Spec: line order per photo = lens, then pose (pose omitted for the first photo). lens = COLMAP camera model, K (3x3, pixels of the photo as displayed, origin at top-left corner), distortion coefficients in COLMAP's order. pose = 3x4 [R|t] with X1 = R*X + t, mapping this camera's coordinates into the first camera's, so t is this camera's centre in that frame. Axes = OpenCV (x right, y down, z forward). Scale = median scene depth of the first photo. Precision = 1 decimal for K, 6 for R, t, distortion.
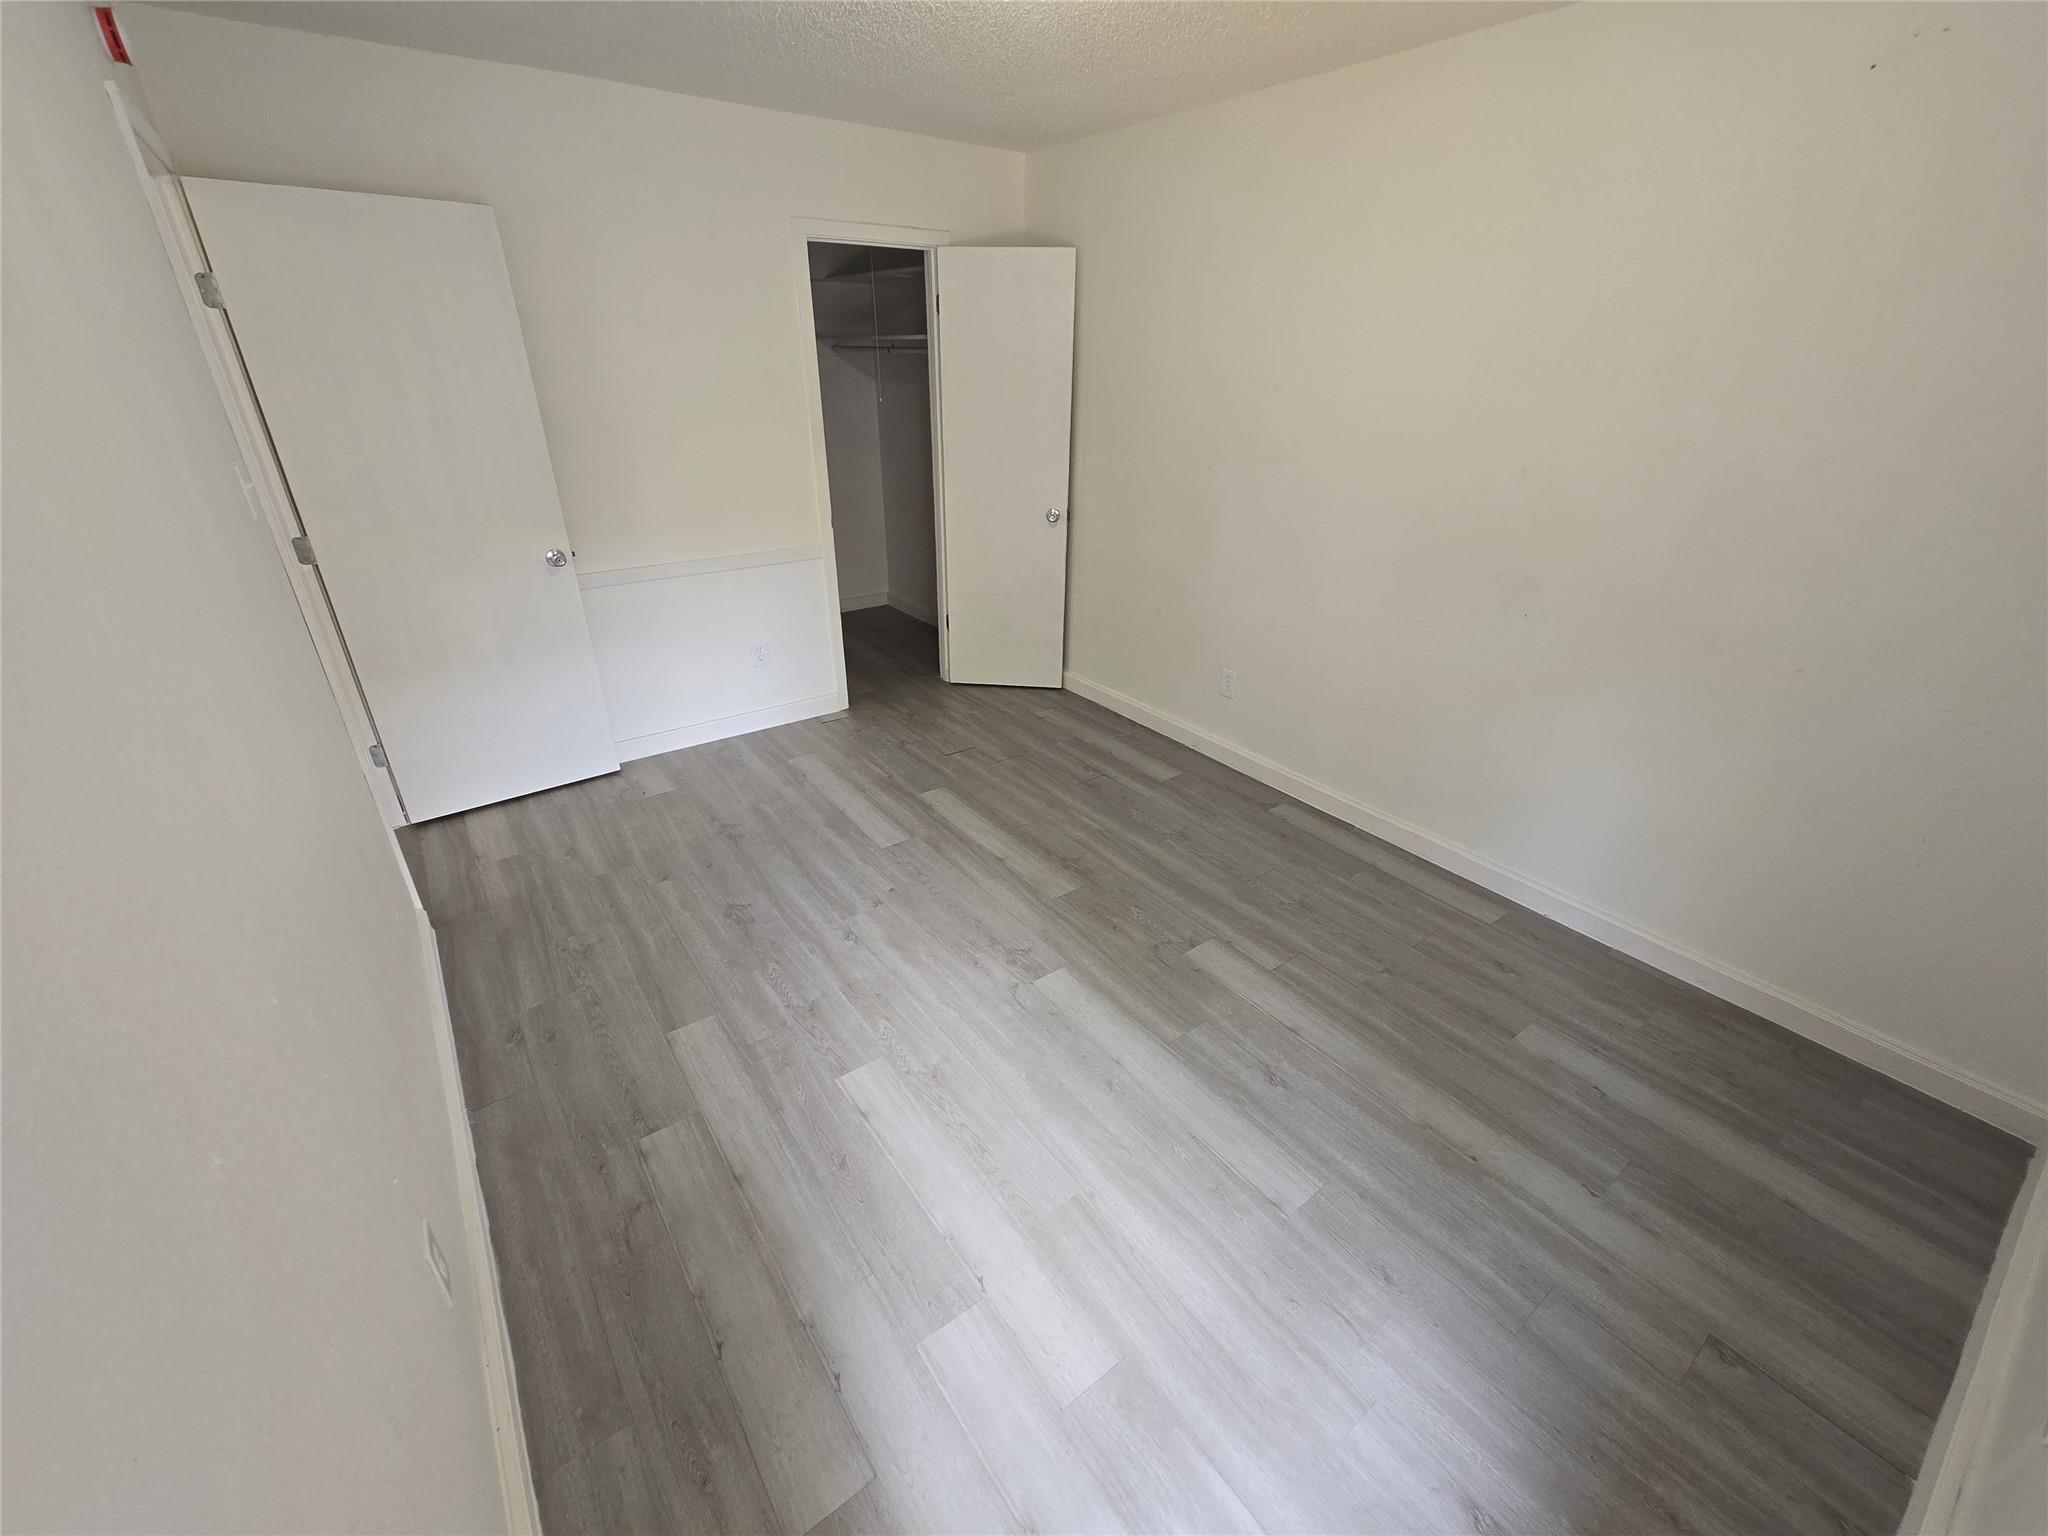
lens RADIAL K [[837.0, 0, 1032.9], [0, 837.0, 766.7], [0, 0, 1]] dist [-0.002143, 0.002455]
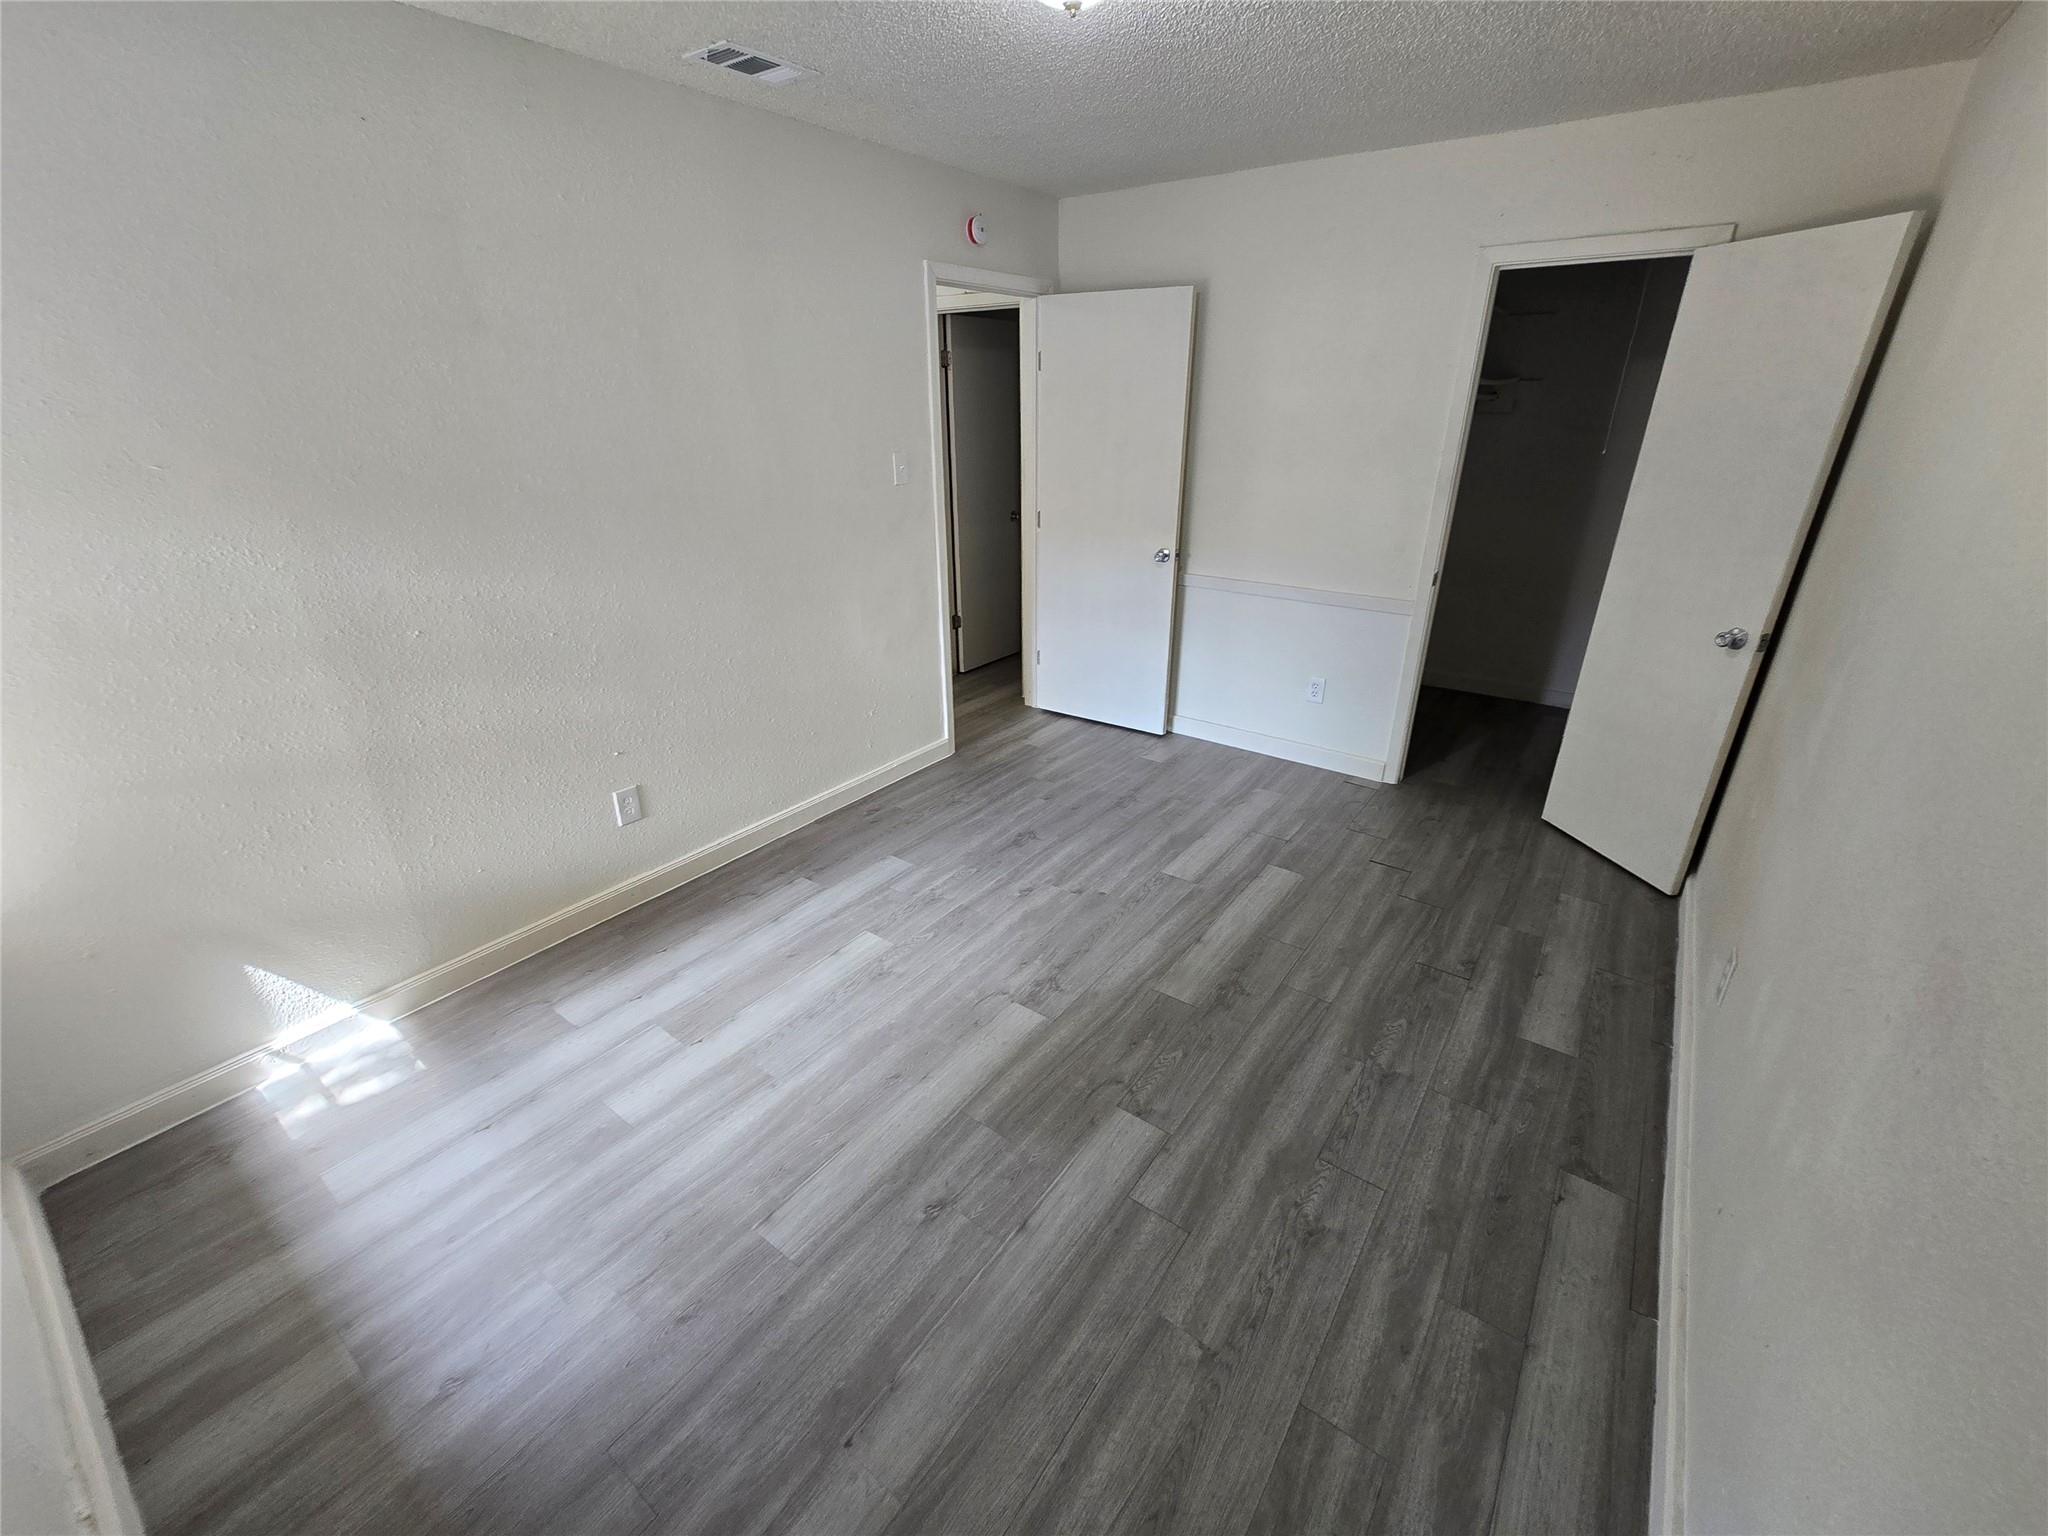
lens RADIAL K [[837.0, 0, 1036.2], [0, 837.0, 769.8], [0, 0, 1]] dist [-0.002143, 0.002455]
pose [[0.301804, 0.377484, -0.875454, 0.773601], [-0.418193, 0.877633, 0.234255, -0.232995], [0.856755, 0.295410, 0.422734, 0.502764]]
